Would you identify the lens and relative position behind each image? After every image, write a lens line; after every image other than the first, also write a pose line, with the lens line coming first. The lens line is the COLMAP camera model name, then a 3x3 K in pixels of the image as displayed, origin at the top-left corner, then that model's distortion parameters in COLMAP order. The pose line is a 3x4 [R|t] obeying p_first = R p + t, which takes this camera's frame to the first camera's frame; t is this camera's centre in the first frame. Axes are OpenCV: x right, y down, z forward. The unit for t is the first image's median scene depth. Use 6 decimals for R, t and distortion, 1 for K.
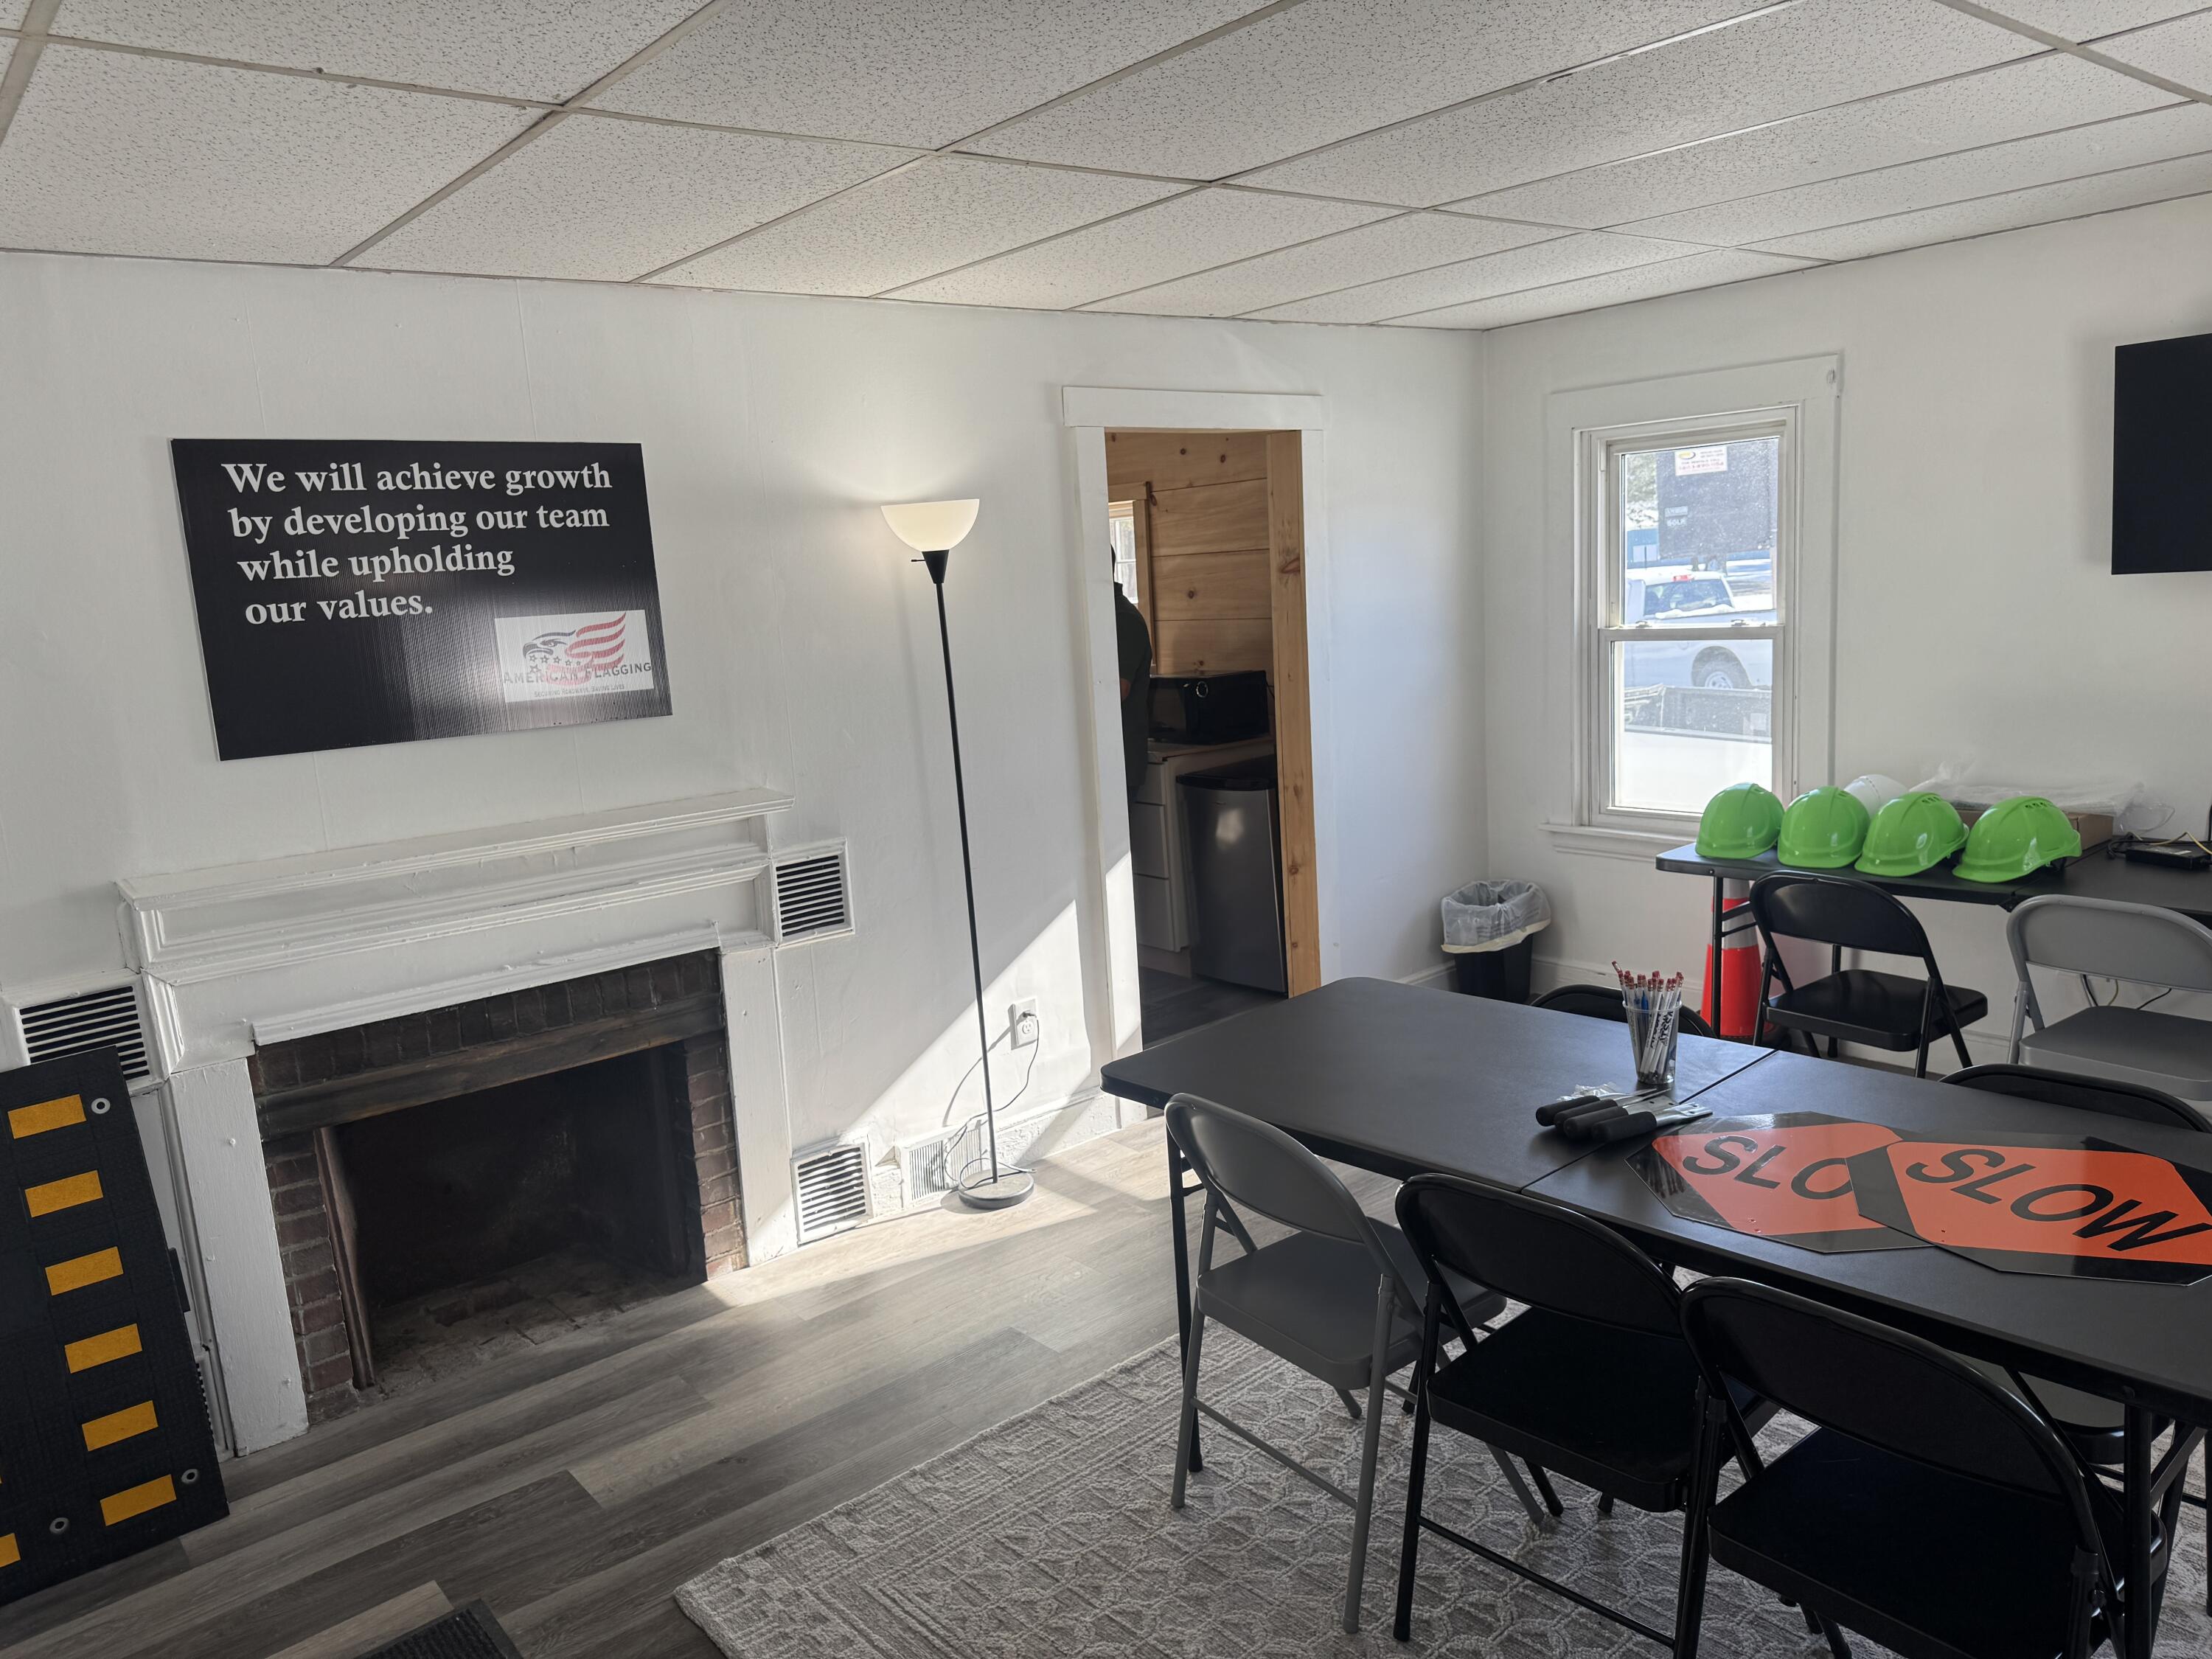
lens RADIAL K [[1565.1, 0, 1109.7], [0, 1565.1, 828.7], [0, 0, 1]] dist [0.054011, -0.061984]
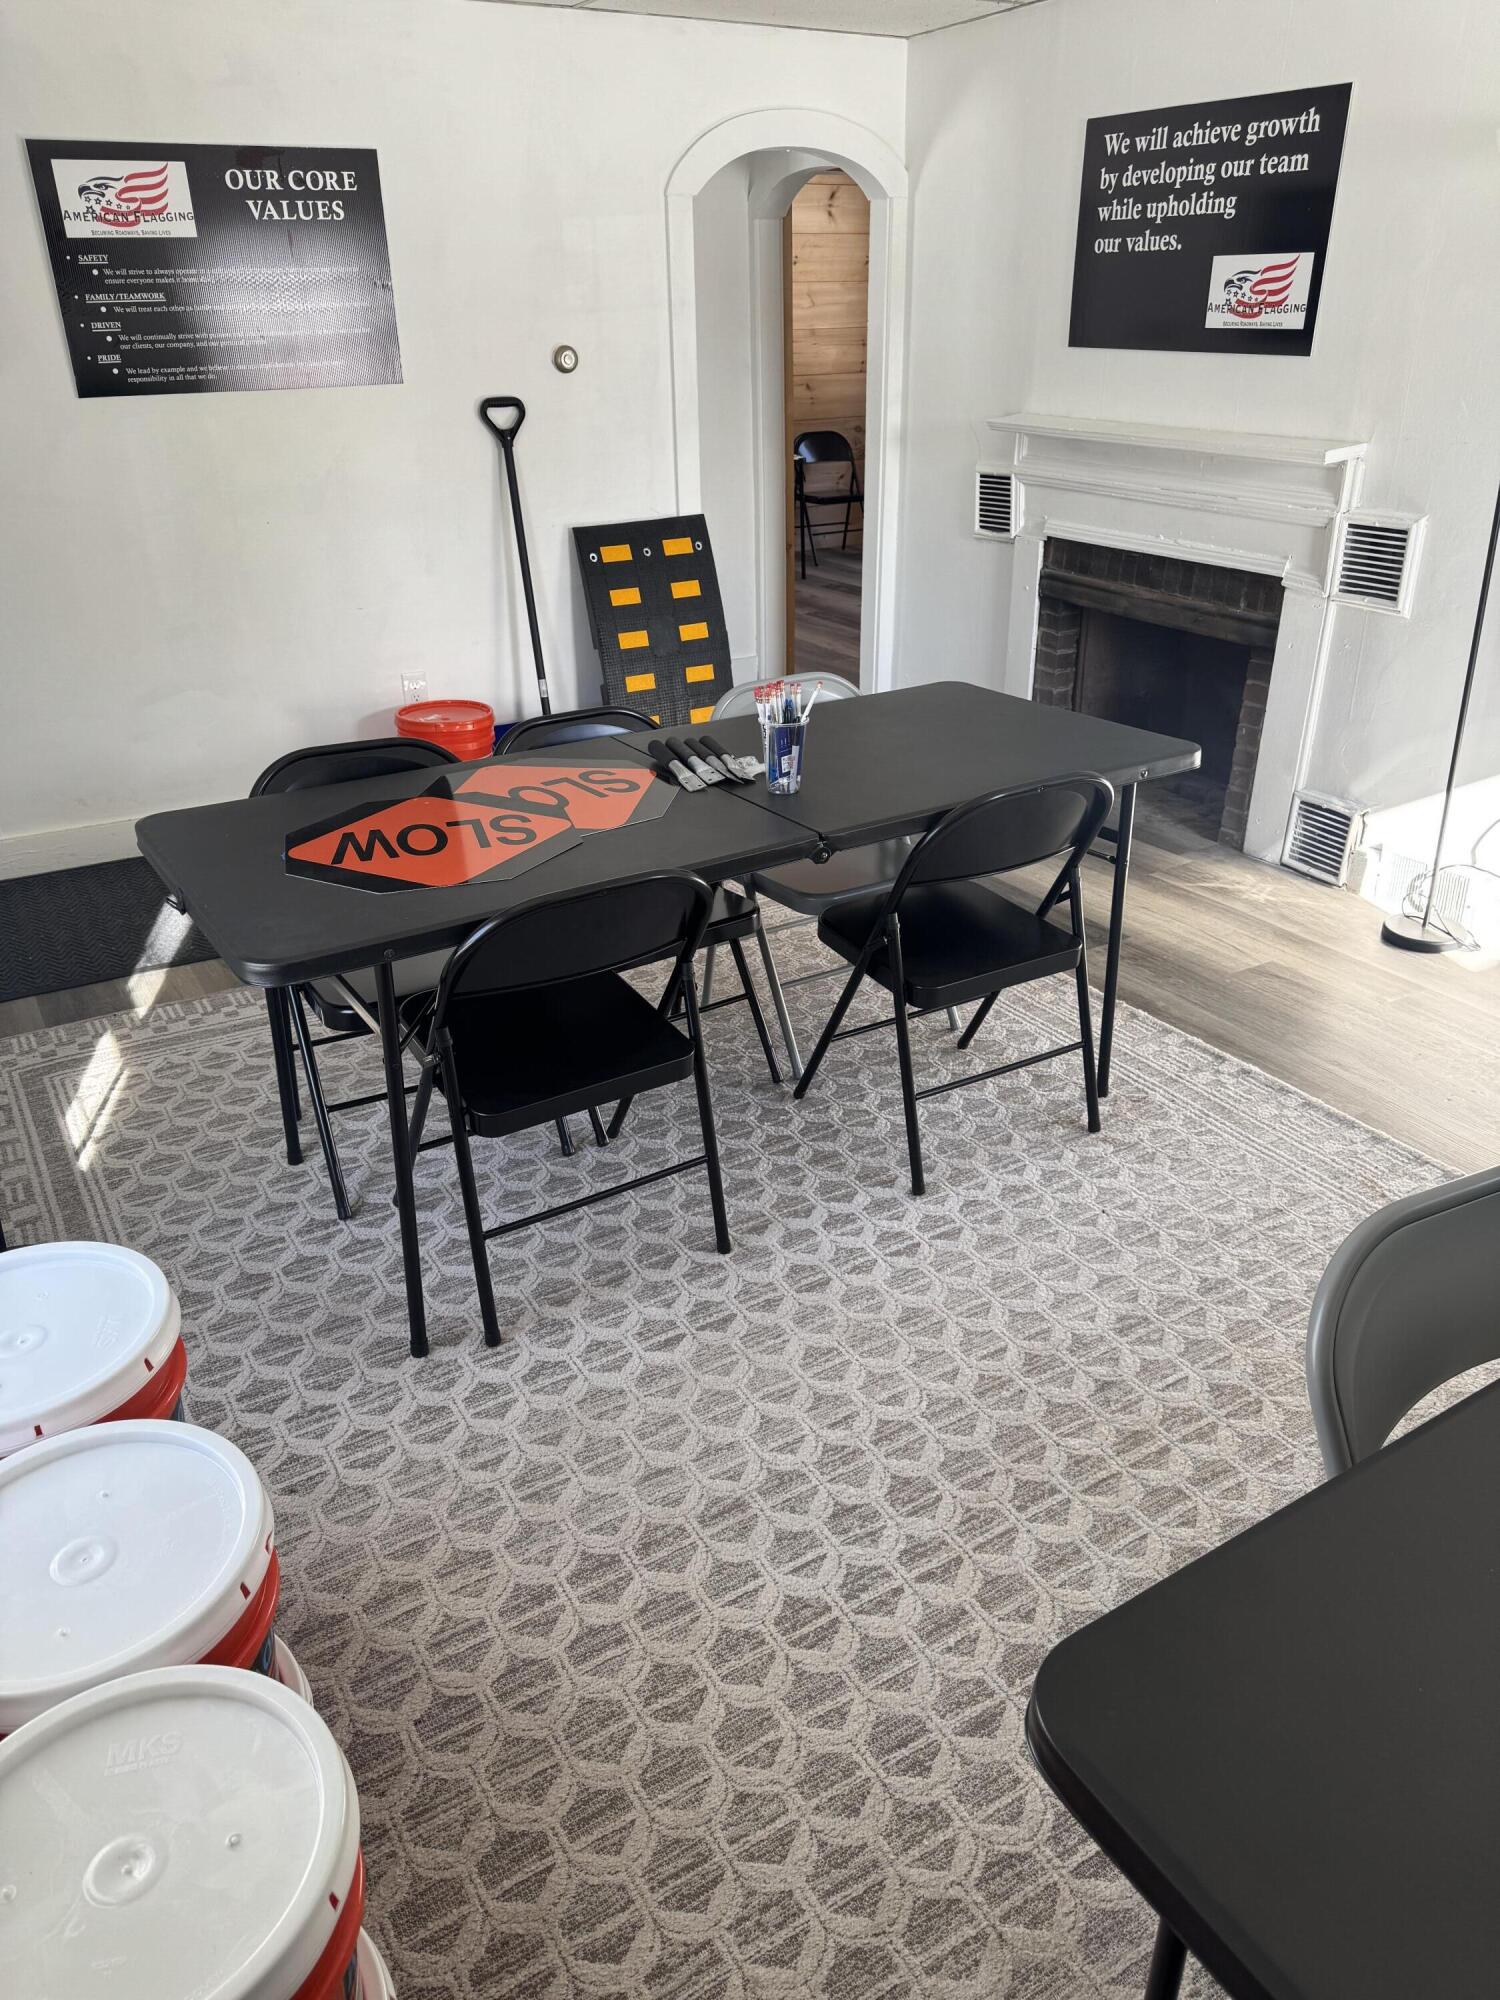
lens RADIAL K [[1415.1, 0, 755.9], [0, 1415.1, 997.9], [0, 0, 1]] dist [0.054011, -0.061984]
pose [[-0.157750, 0.494887, -0.854519, 0.998669], [-0.135277, 0.846365, 0.515137, -0.176228], [0.978169, 0.196860, -0.066568, 0.851078]]
